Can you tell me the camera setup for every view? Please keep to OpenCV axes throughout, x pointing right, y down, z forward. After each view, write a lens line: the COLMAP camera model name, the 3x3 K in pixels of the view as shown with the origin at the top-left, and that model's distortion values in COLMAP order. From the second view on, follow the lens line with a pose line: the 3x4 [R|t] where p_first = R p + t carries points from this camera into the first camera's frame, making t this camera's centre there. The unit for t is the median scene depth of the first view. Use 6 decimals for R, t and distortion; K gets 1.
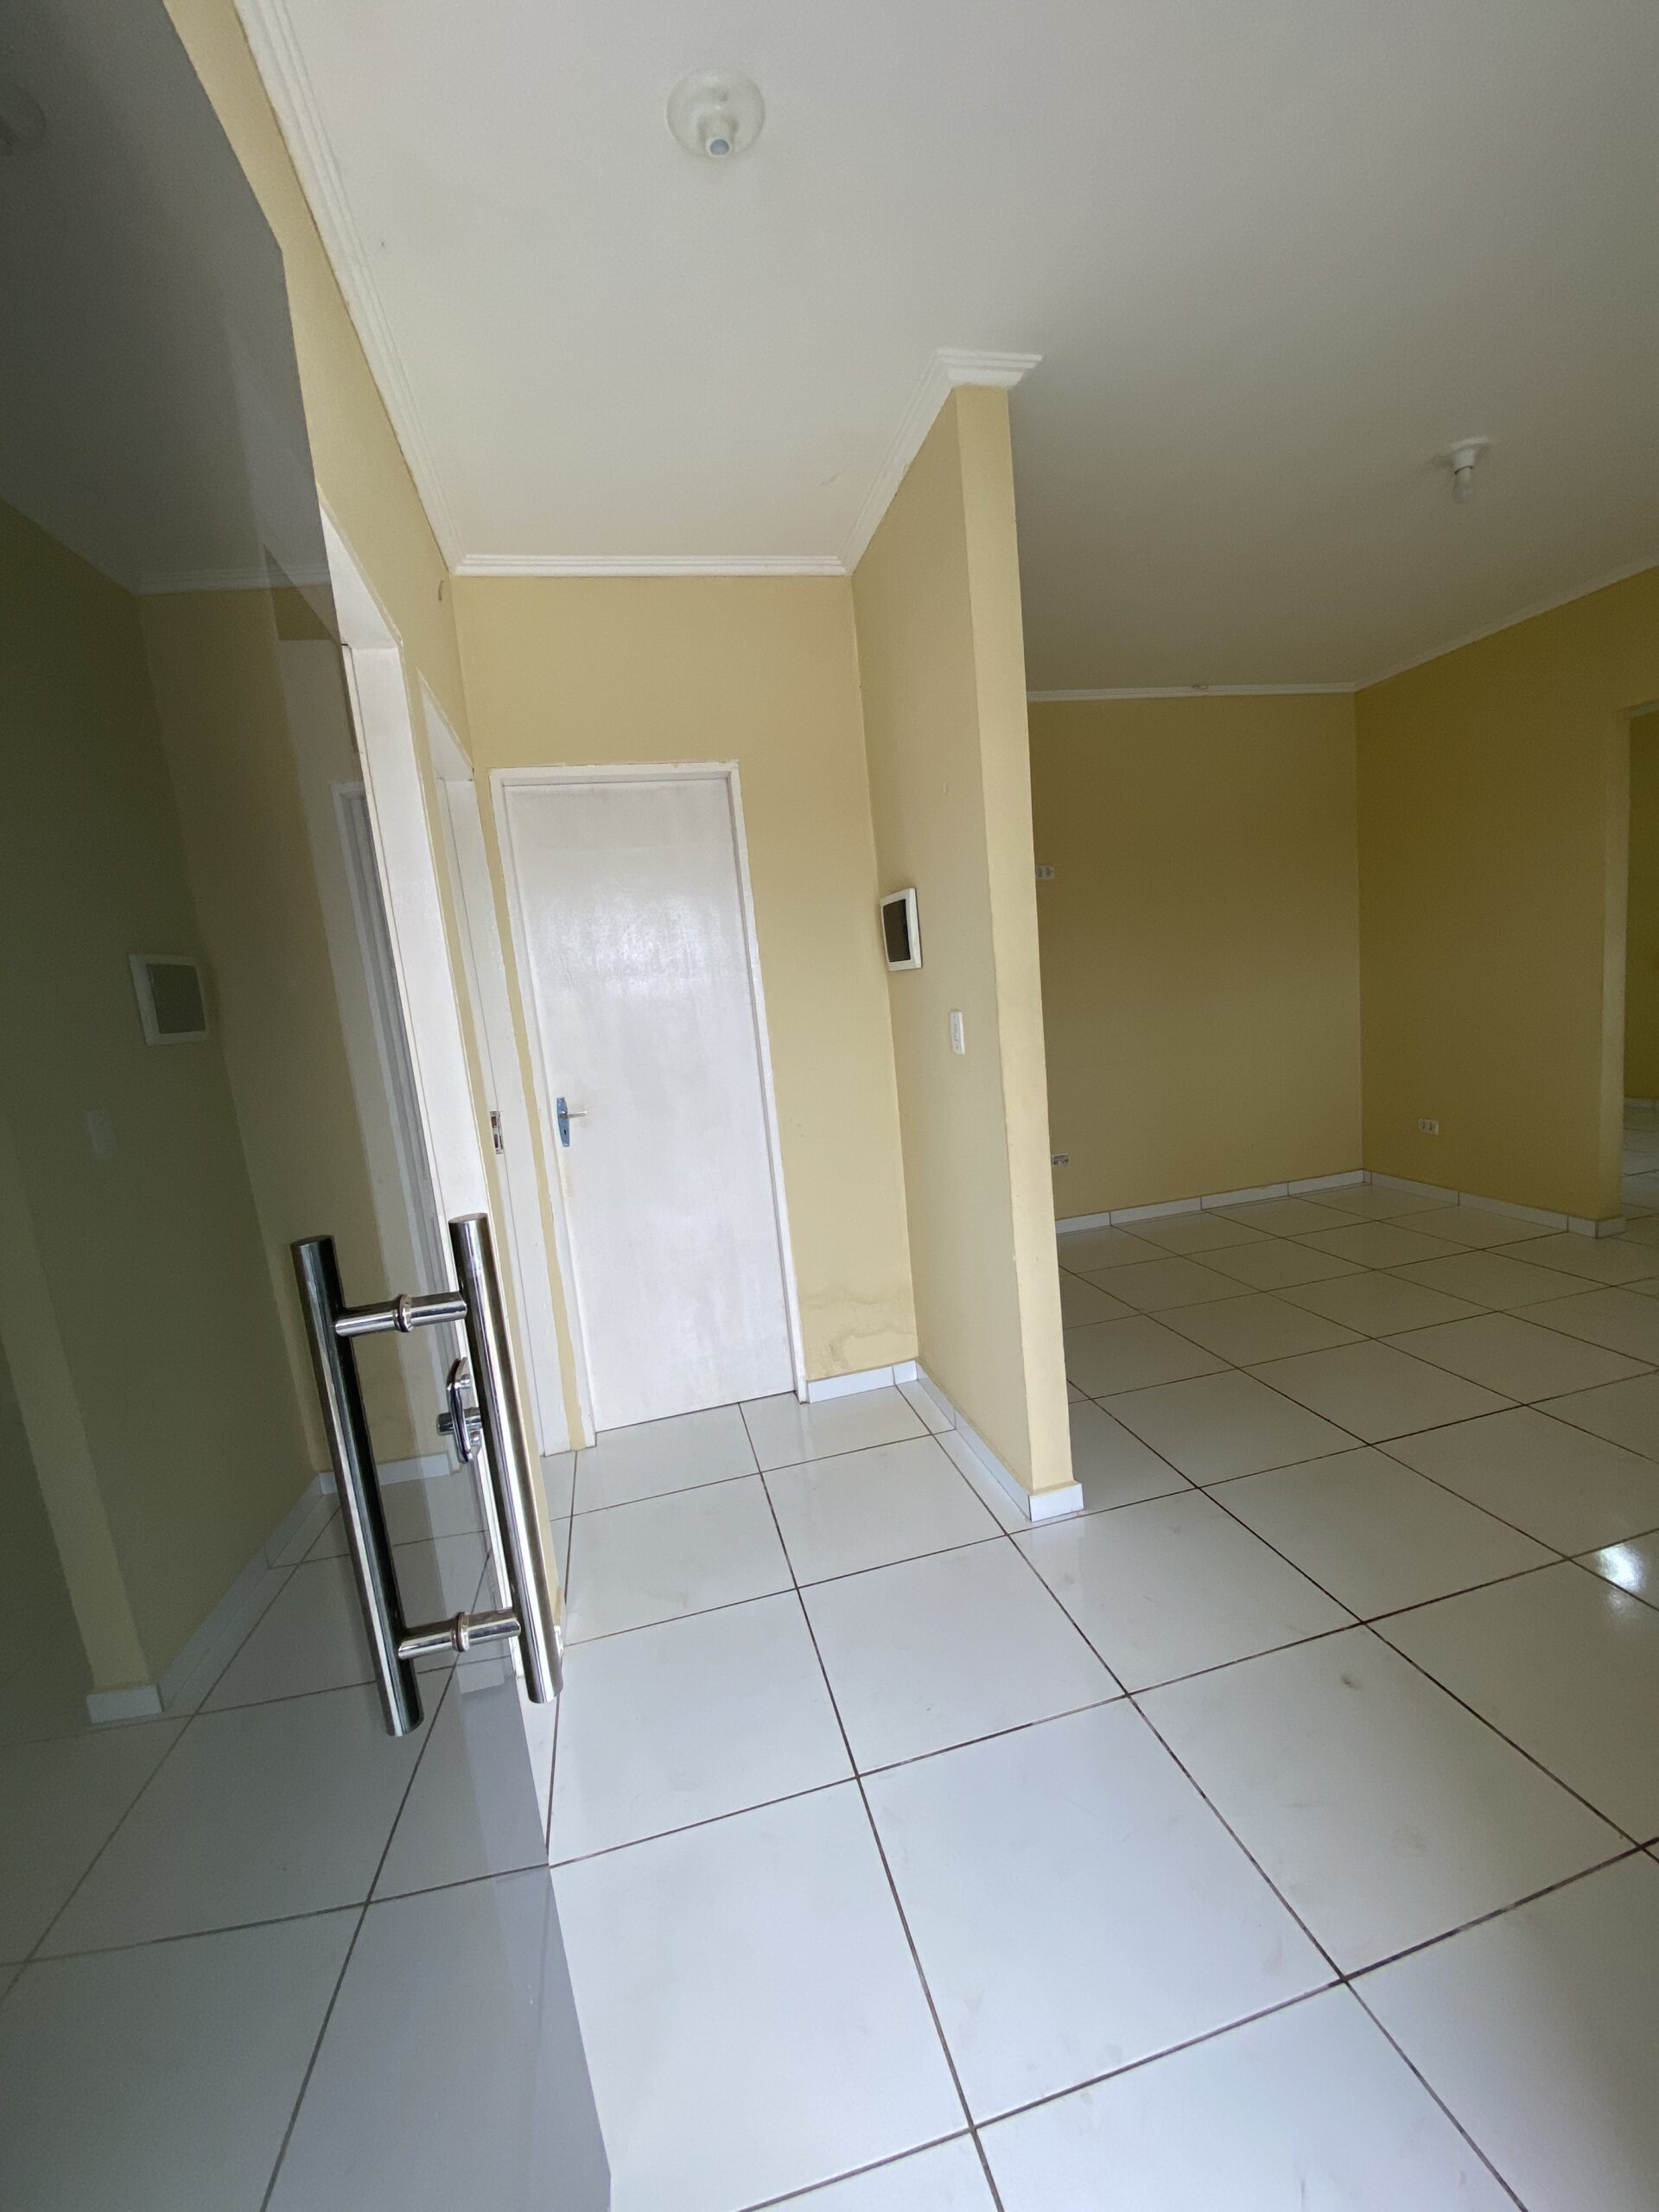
lens RADIAL K [[917.0, 0, 823.2], [0, 917.0, 1103.8], [0, 0, 1]] dist [0.017879, -0.007961]
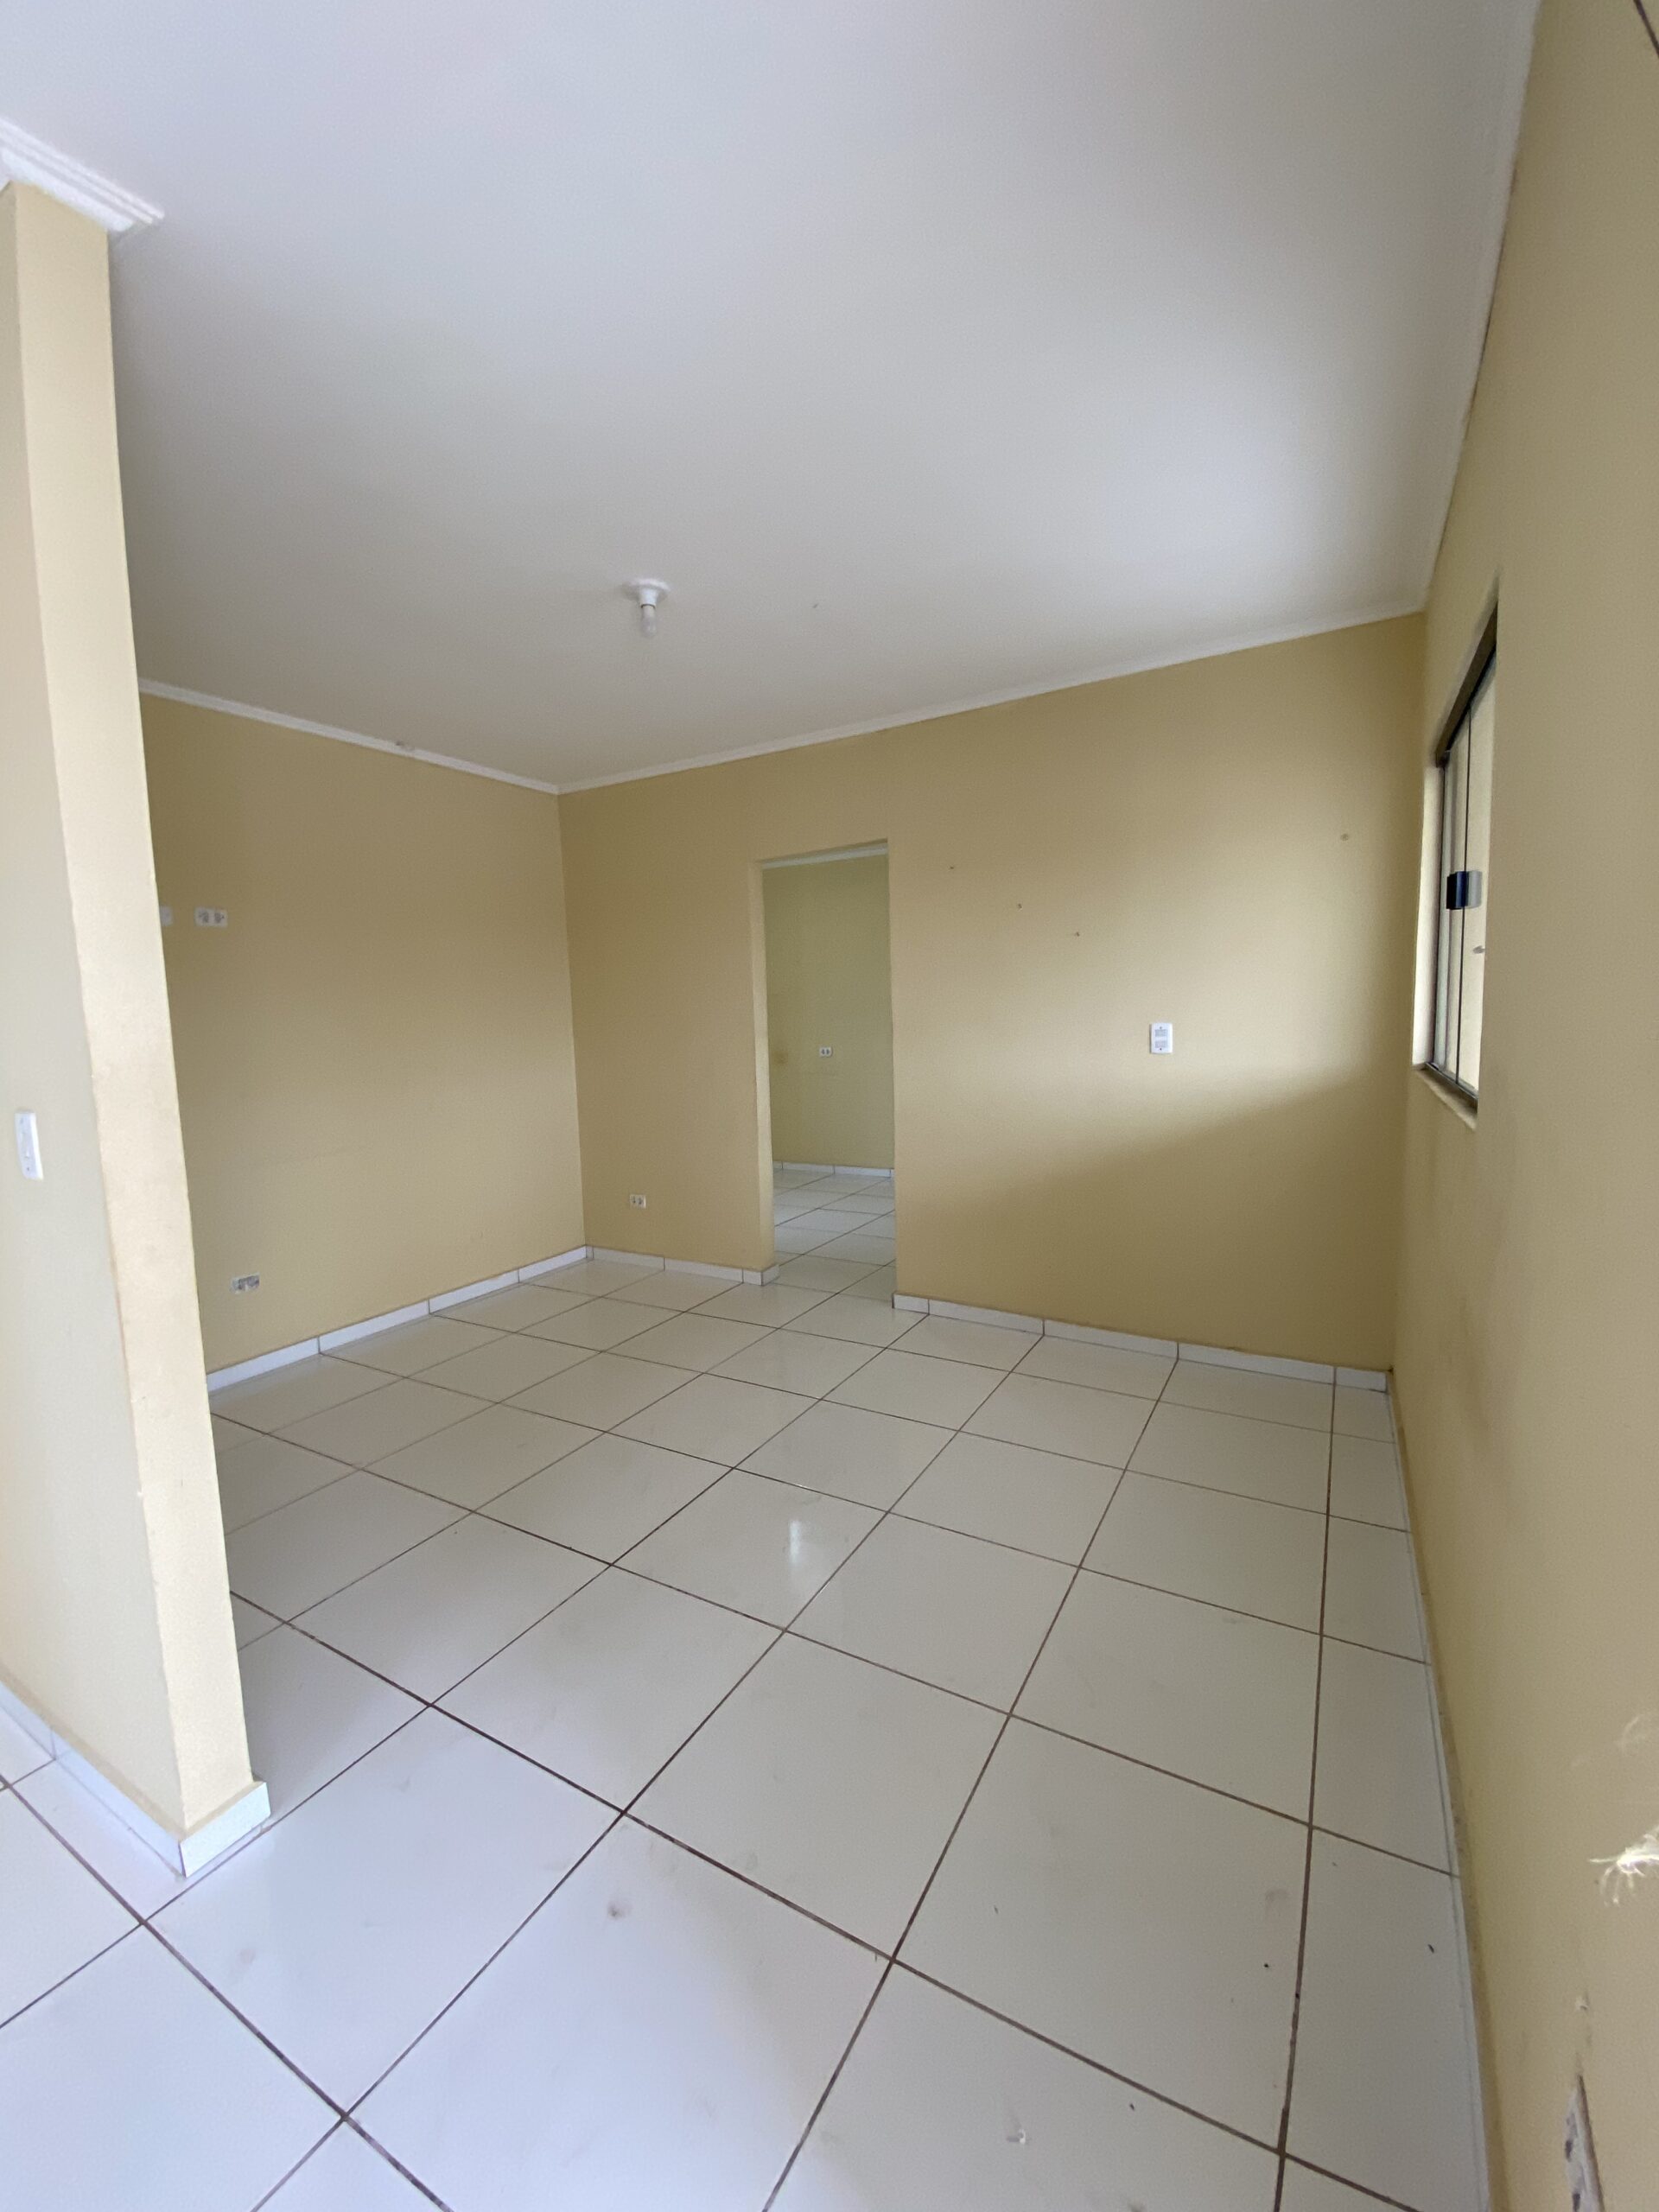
lens RADIAL K [[917.0, 0, 825.9], [0, 917.0, 1091.9], [0, 0, 1]] dist [0.017879, -0.007961]
pose [[0.696071, 0.004105, 0.717961, 0.048830], [0.059653, 0.996195, -0.063531, -0.028608], [-0.715491, 0.087051, 0.693178, 0.115430]]
